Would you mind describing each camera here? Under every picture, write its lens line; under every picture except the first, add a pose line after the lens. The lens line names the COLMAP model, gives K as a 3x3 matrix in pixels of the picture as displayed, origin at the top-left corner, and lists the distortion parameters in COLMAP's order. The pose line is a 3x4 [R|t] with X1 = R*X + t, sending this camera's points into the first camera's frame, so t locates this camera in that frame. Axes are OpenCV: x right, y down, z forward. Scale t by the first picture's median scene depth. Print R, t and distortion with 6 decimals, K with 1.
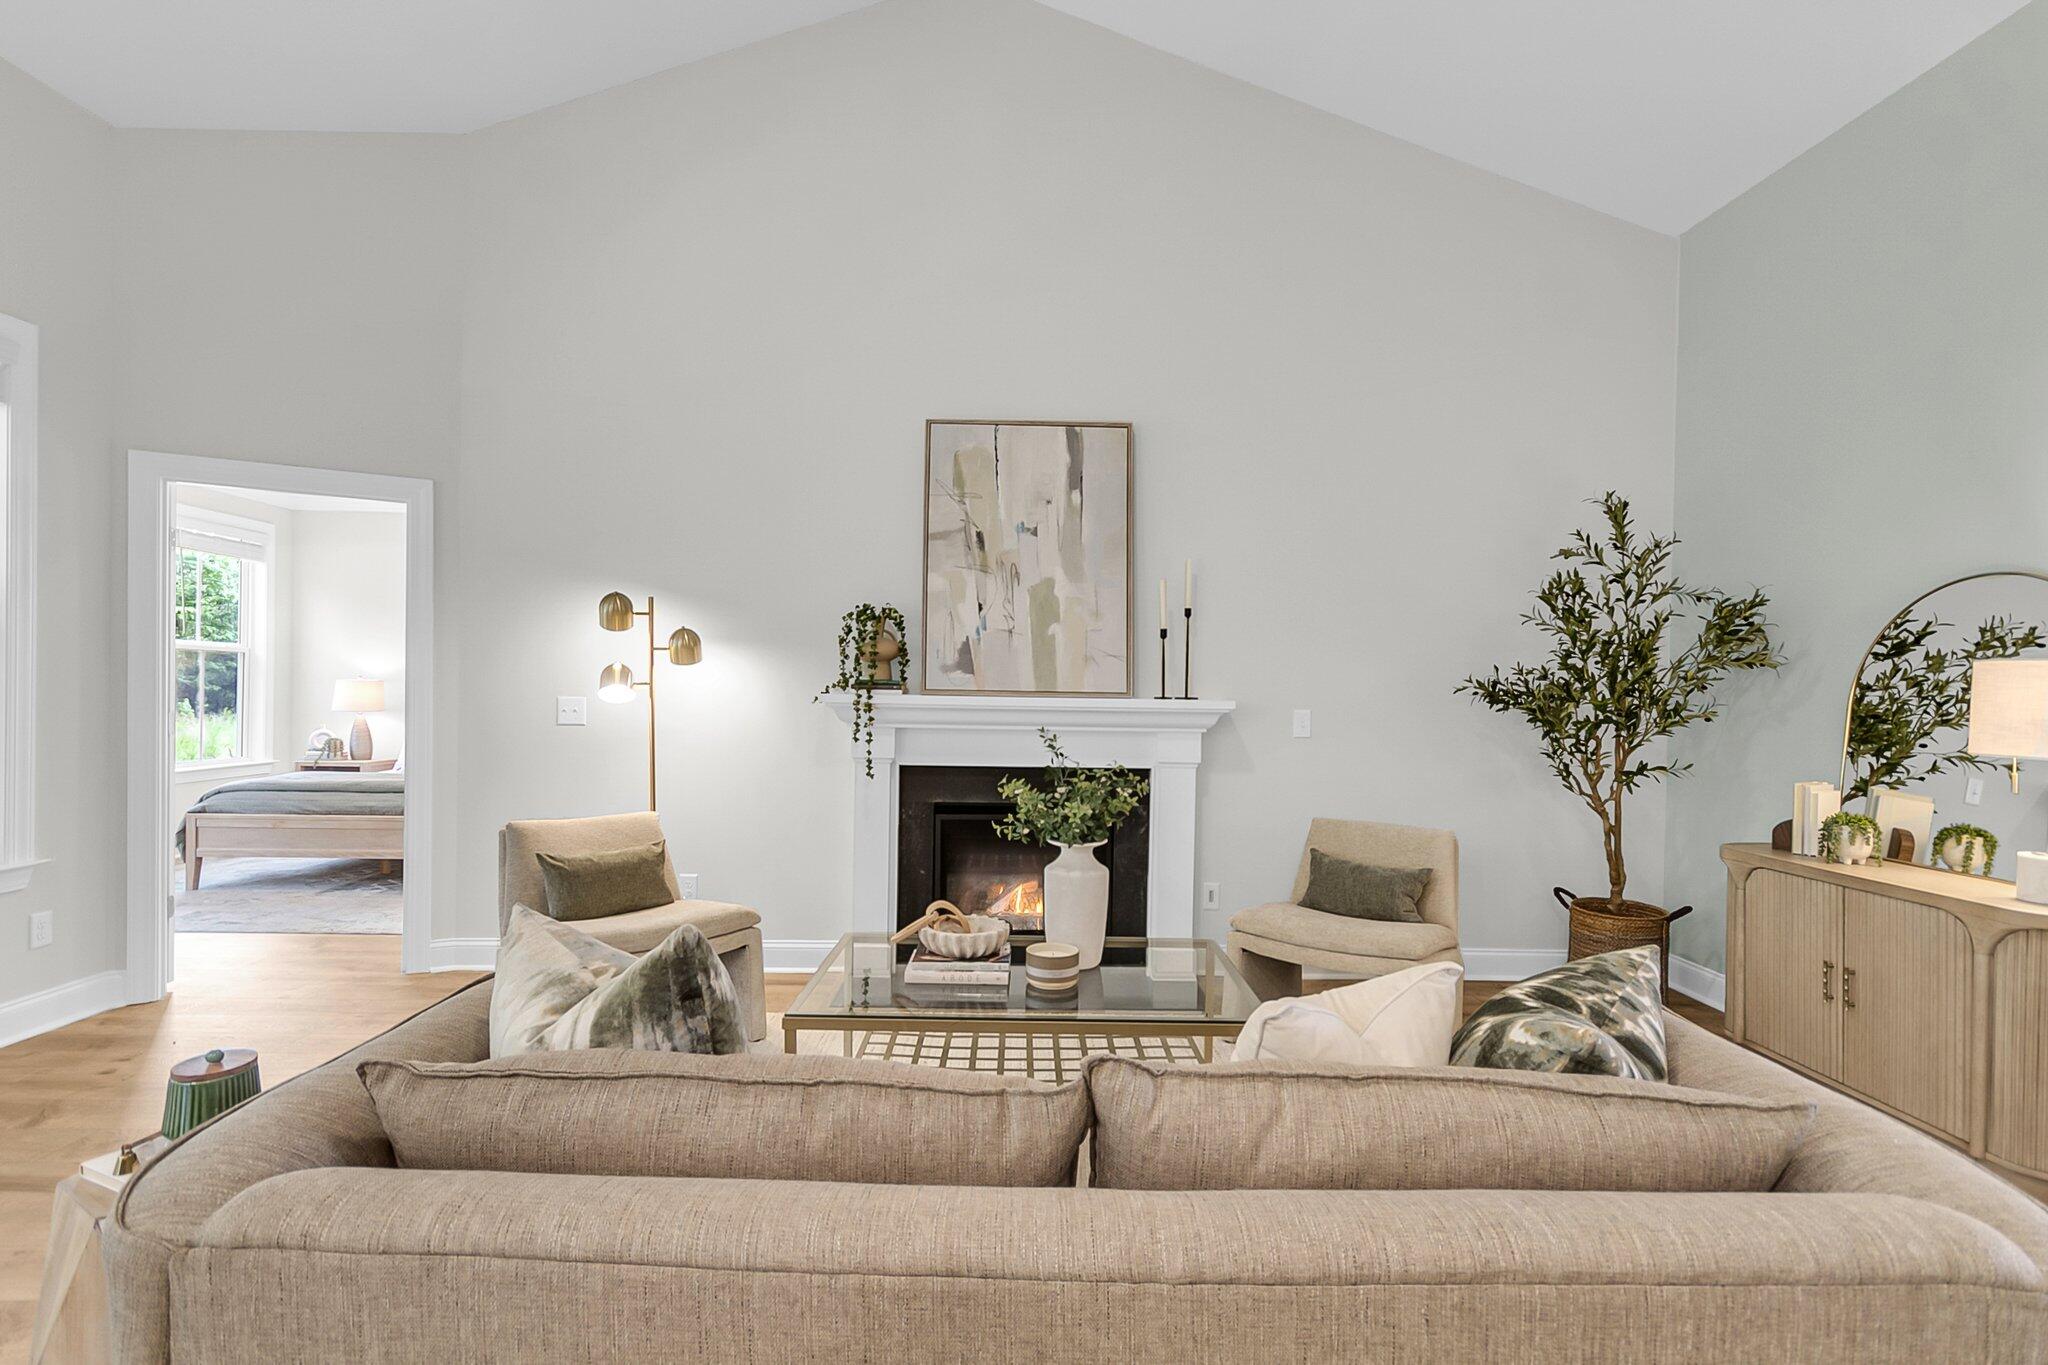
lens RADIAL K [[976.2, 0, 1024.0], [0, 976.2, 682.5], [0, 0, 1]] dist [-0.003600, -0.000361]
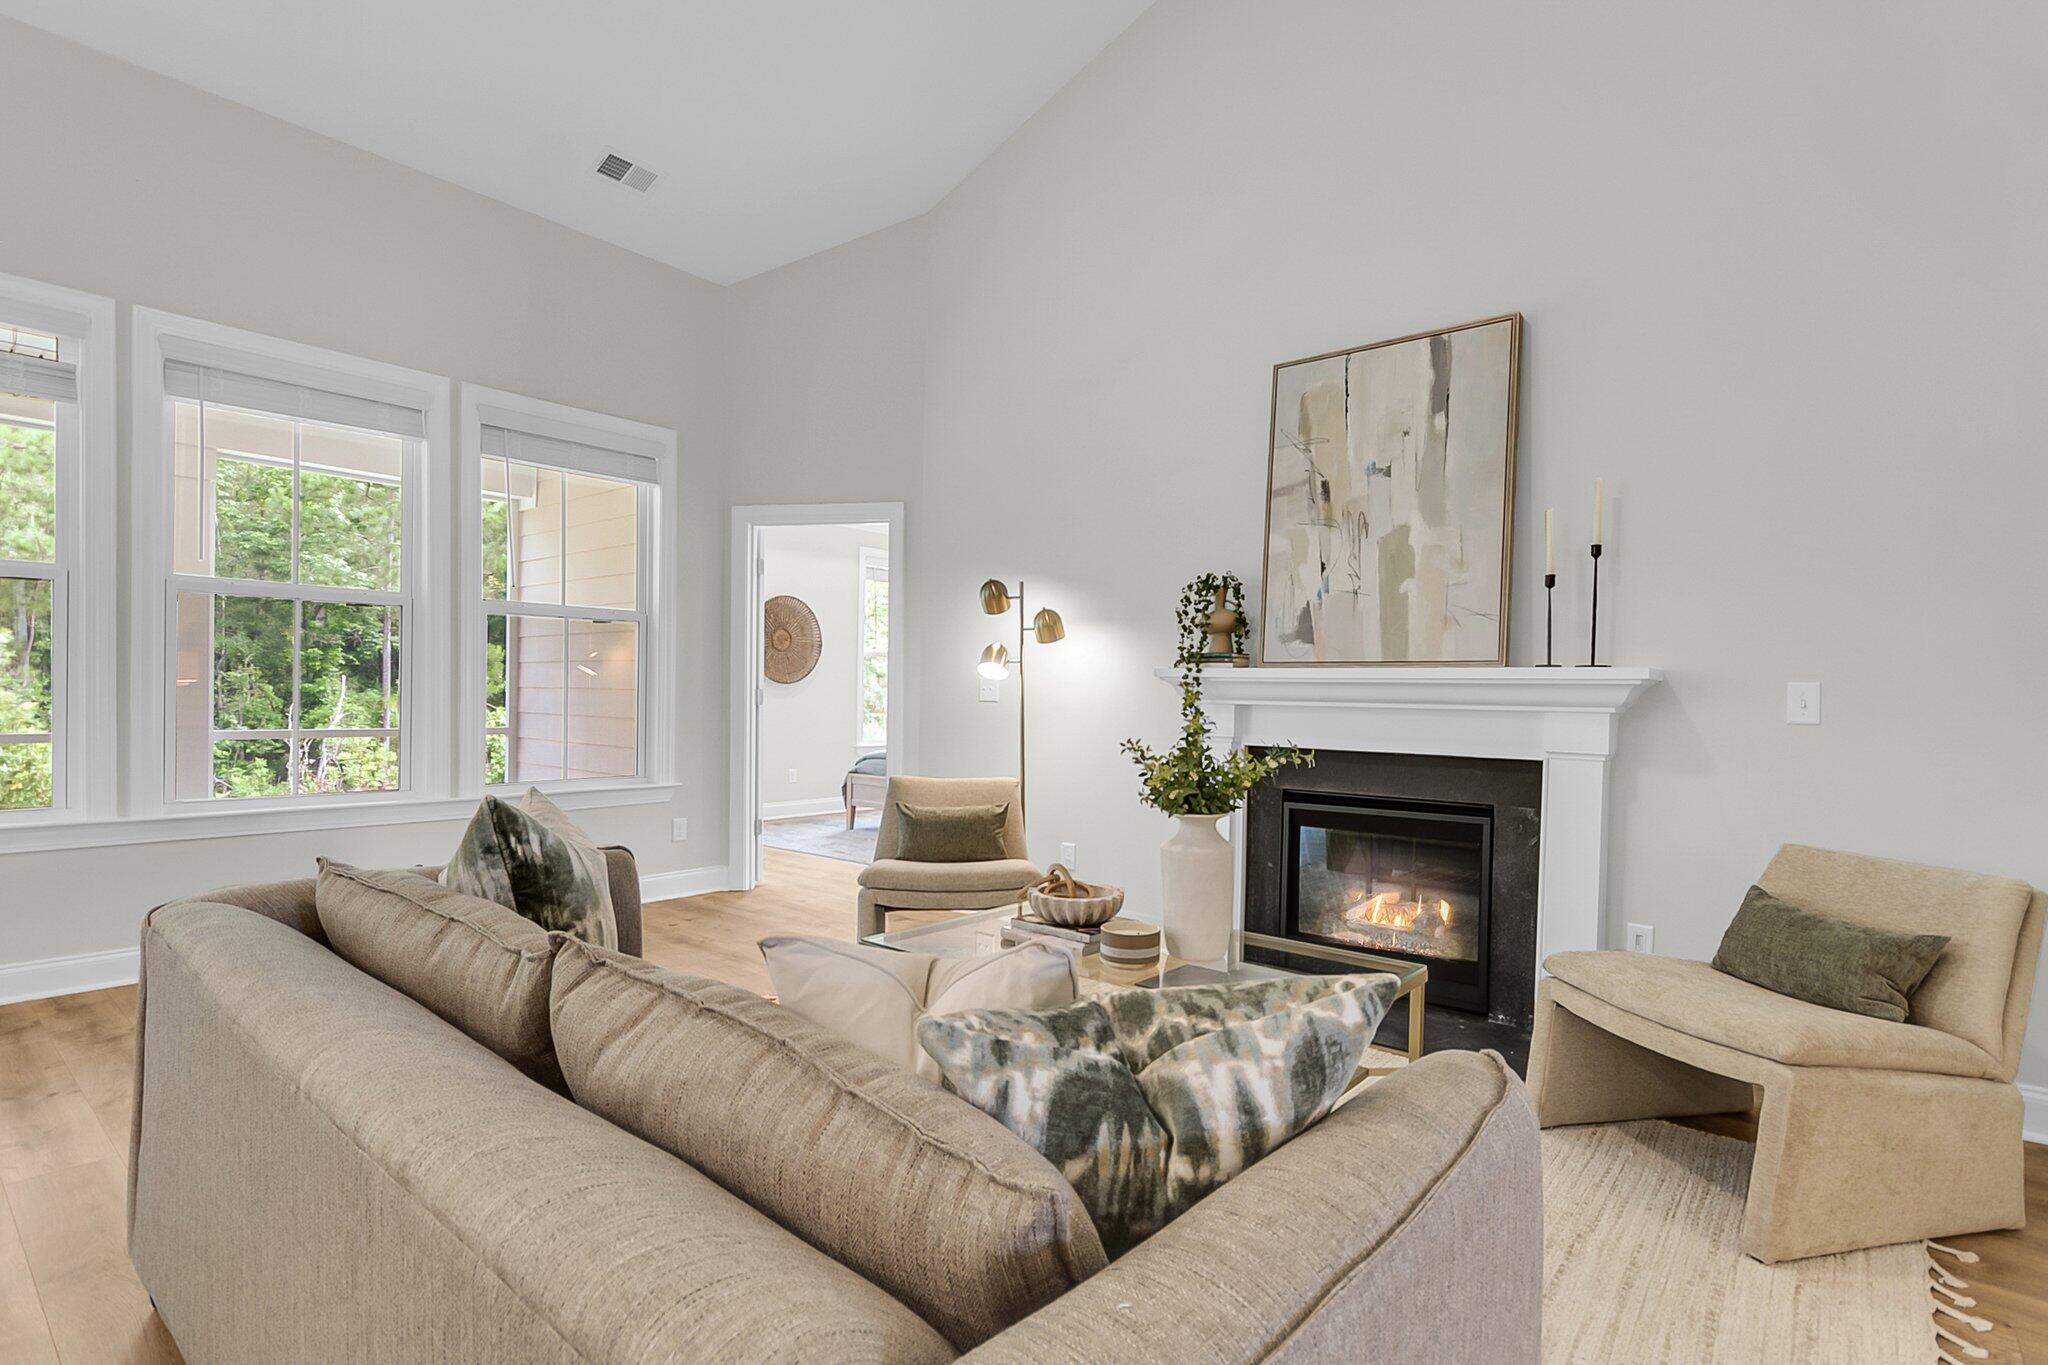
lens RADIAL K [[997.8, 0, 1039.6], [0, 997.8, 696.9], [0, 0, 1]] dist [-0.003483, 0.008736]
pose [[0.757138, -0.000450, -0.653255, 0.346837], [-0.000383, 0.999999, -0.001133, 0.040181], [0.653255, 0.001108, 0.757137, 0.159705]]
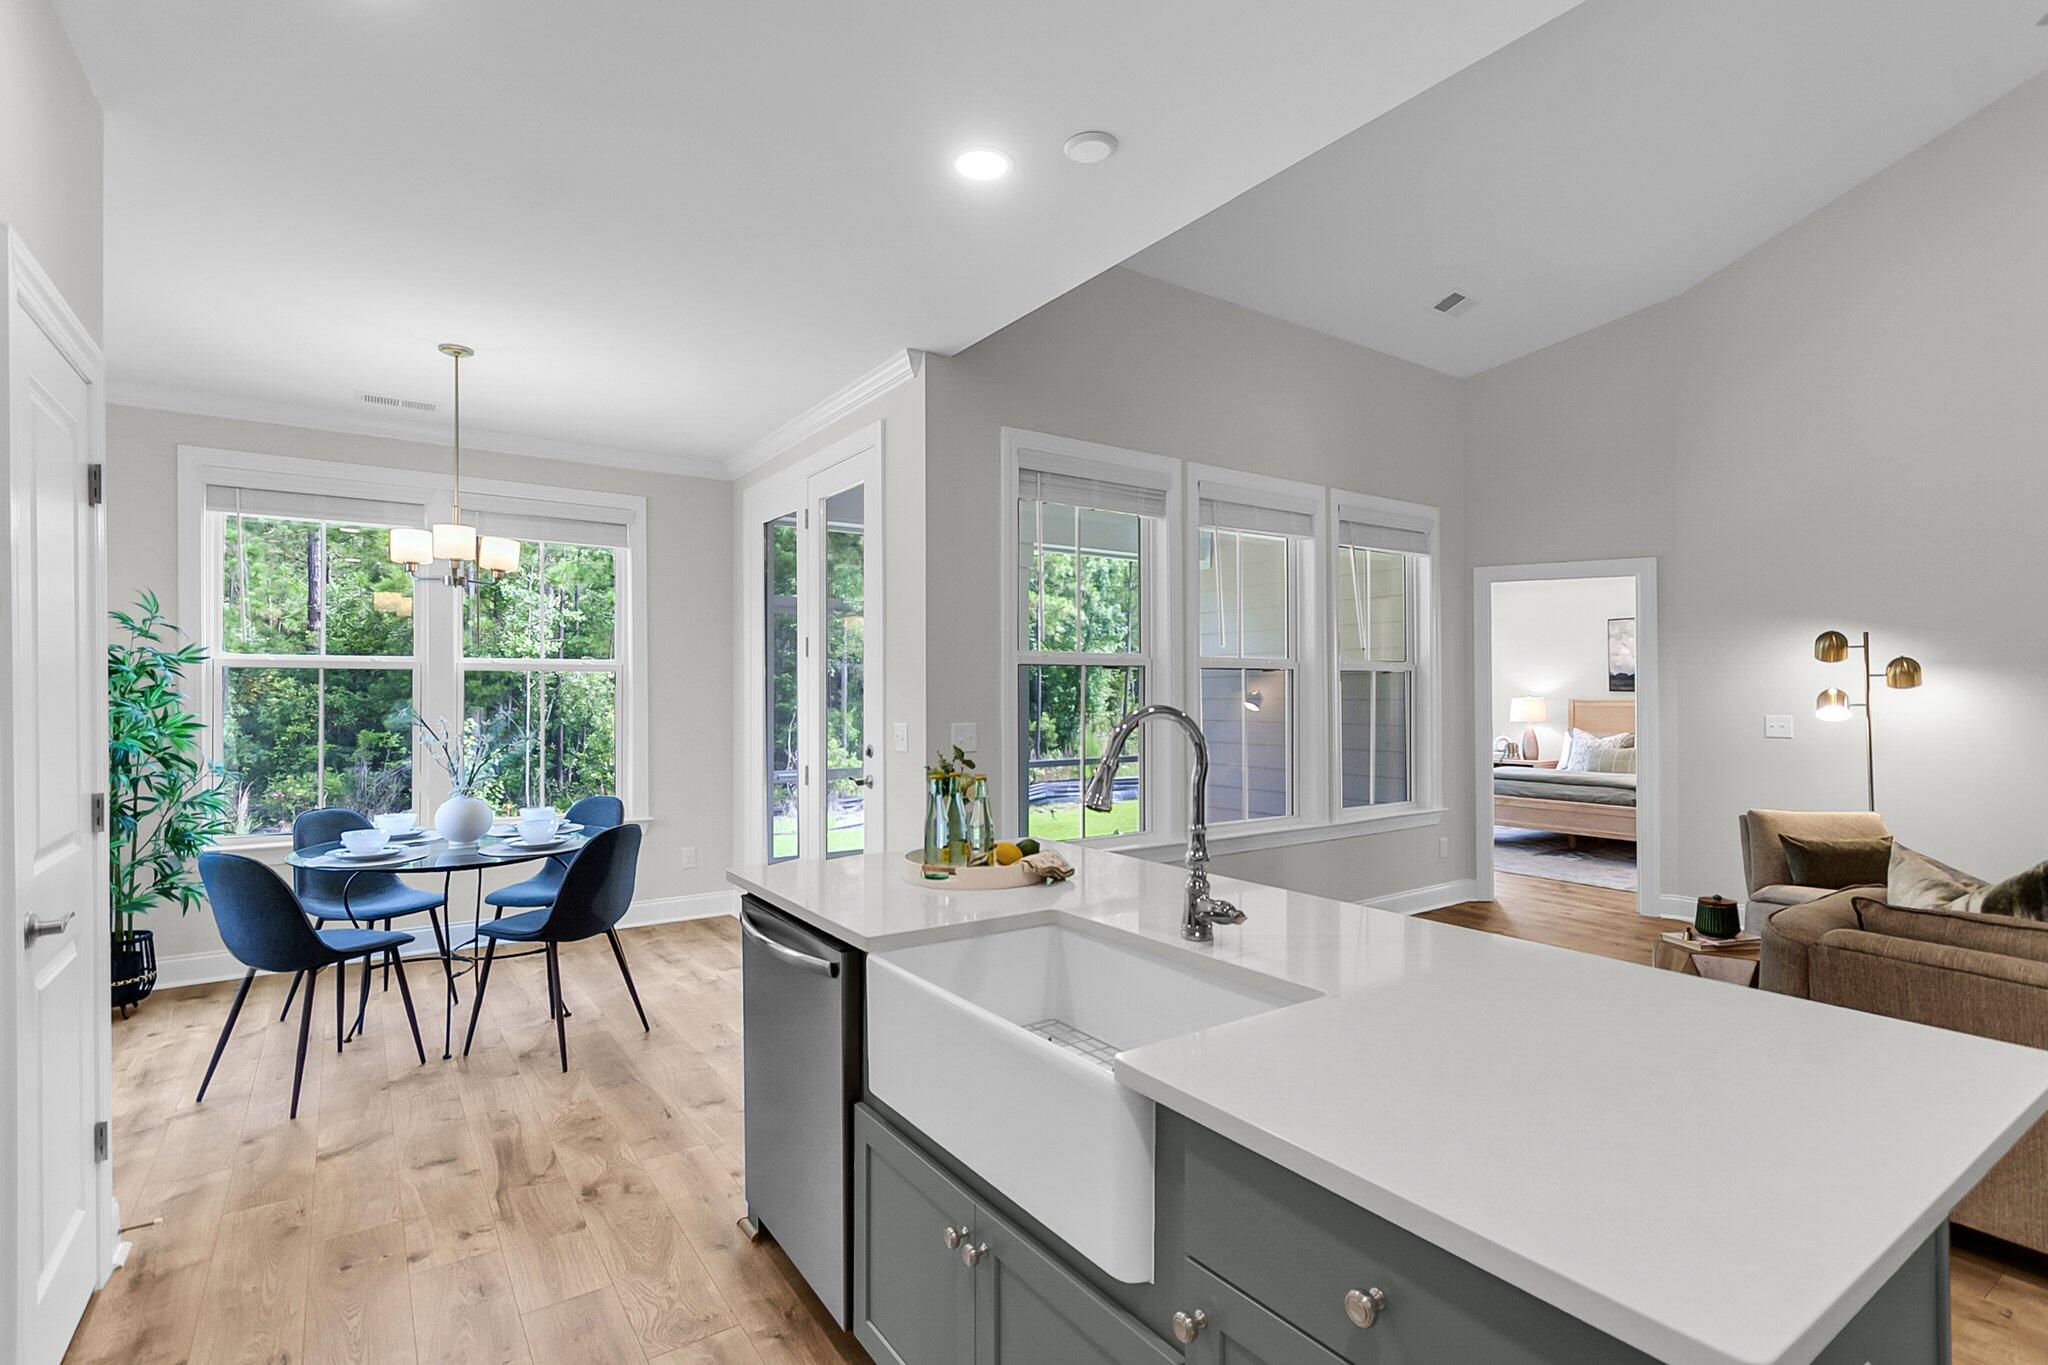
lens RADIAL K [[967.3, 0, 1073.0], [0, 967.3, 686.2], [0, 0, 1]] dist [0.020809, -0.000456]
pose [[0.583233, -0.022302, -0.811999, 0.024544], [0.019143, 0.999723, -0.013708, -0.022859], [0.812079, -0.007549, 0.583498, -0.470561]]
